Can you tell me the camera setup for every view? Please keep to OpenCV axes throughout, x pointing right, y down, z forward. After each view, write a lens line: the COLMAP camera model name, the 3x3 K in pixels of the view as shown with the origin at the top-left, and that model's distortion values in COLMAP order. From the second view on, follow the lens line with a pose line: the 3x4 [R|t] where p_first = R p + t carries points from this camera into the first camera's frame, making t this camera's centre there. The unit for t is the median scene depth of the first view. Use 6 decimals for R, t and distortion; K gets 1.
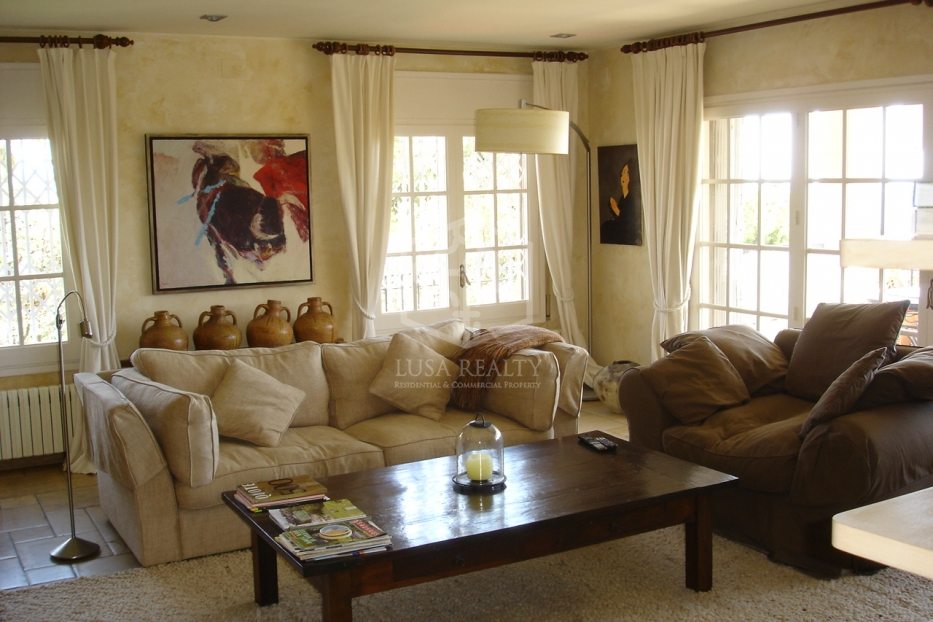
lens RADIAL K [[1062.7, 0, 465.6], [0, 1062.7, 311.8], [0, 0, 1]] dist [-0.095759, 0.000000]
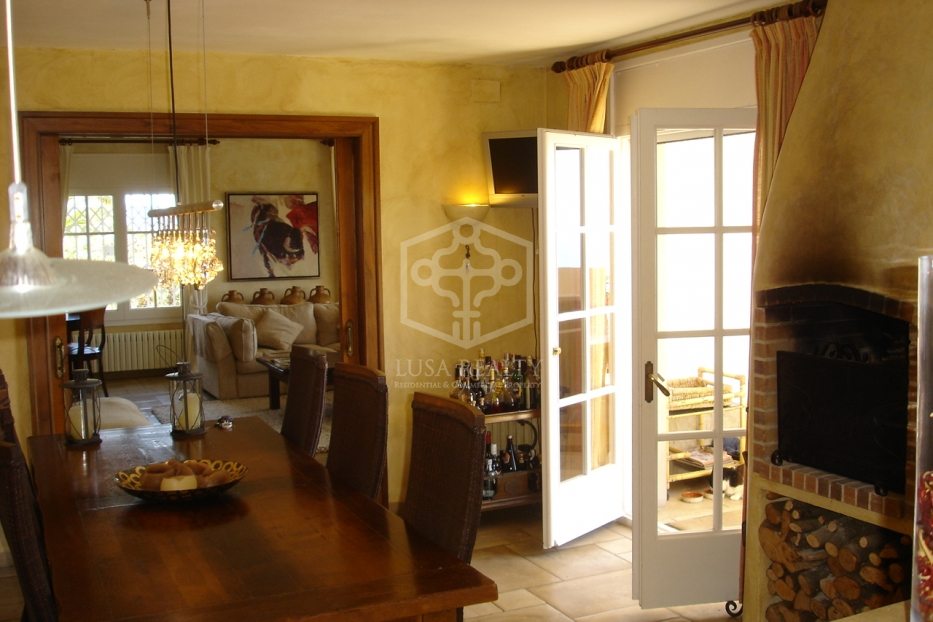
lens RADIAL K [[1062.7, 0, 467.4], [0, 1062.7, 311.2], [0, 0, 1]] dist [-0.095759, 0.000000]
pose [[0.997610, 0.010344, -0.068324, 0.227399], [-0.012934, 0.999210, -0.037574, 0.094547], [0.067882, 0.038368, 0.996955, -0.746337]]
